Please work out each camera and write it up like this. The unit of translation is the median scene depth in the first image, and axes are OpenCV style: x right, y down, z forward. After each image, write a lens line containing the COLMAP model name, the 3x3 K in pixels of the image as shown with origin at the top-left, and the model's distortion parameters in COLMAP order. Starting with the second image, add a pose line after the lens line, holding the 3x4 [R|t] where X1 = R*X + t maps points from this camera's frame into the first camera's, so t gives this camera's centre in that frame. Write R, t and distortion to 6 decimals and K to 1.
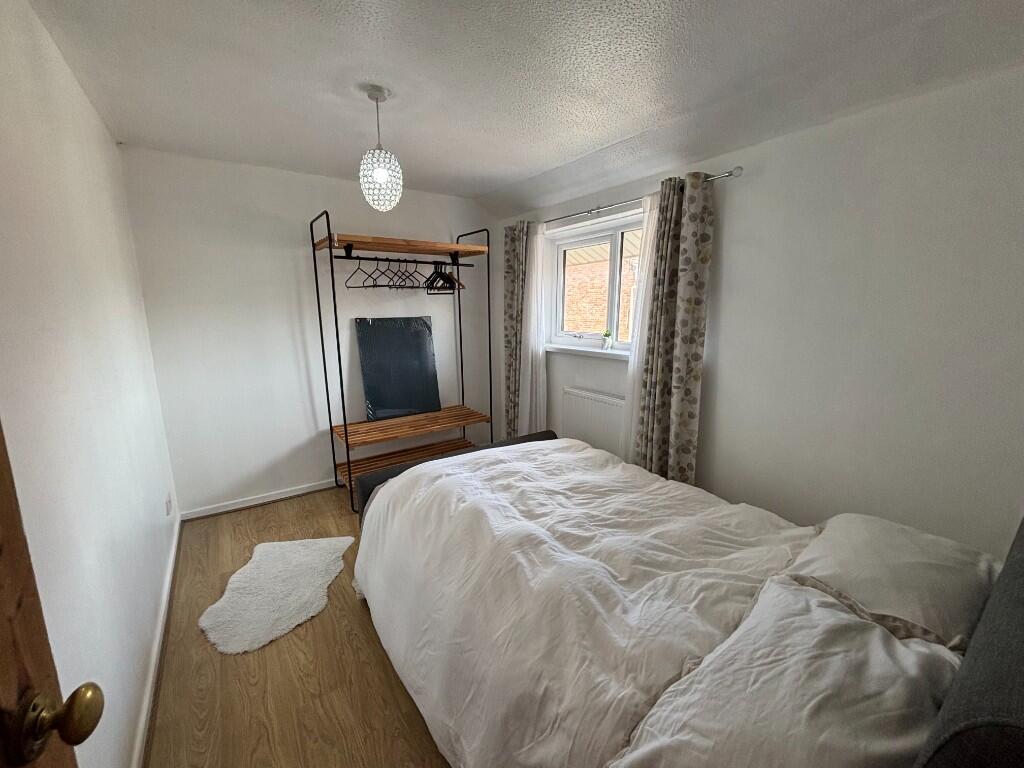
lens RADIAL K [[412.6, 0, 512.0], [0, 412.6, 384.0], [0, 0, 1]] dist [0.000746, 0.000752]
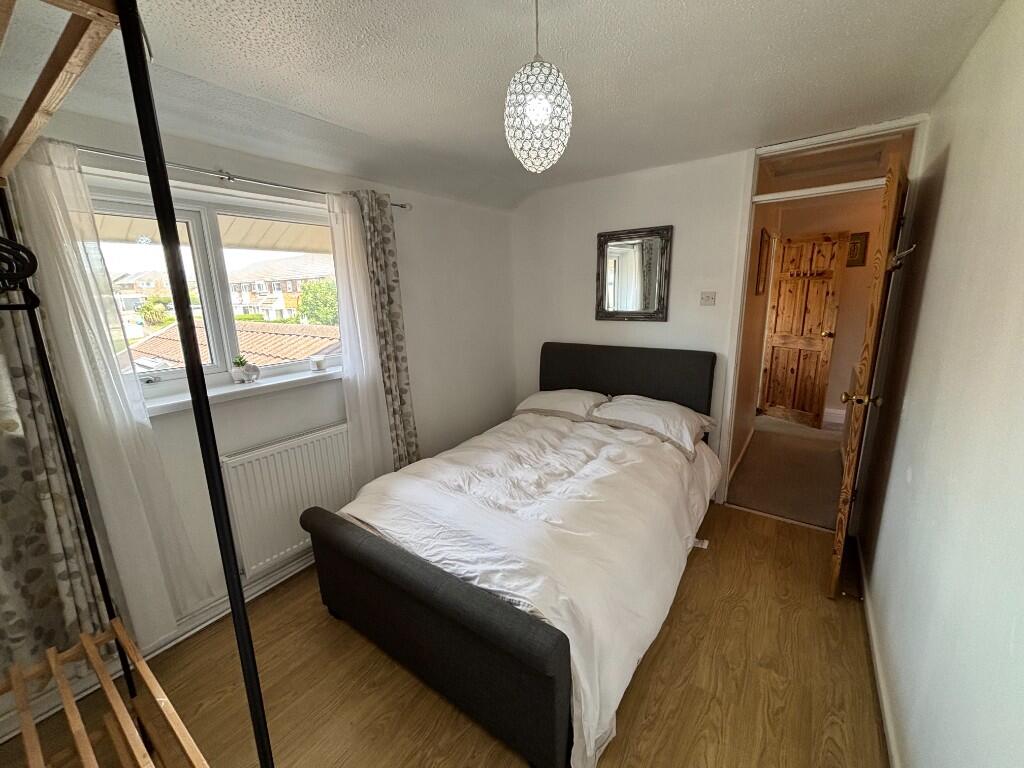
lens RADIAL K [[412.6, 0, 512.0], [0, 412.6, 384.0], [0, 0, 1]] dist [0.000746, 0.000752]
pose [[-0.330904, -0.196306, 0.923020, -0.931686], [0.203926, 0.940136, 0.273054, -0.302295], [-0.921367, 0.278583, -0.271062, 1.299327]]
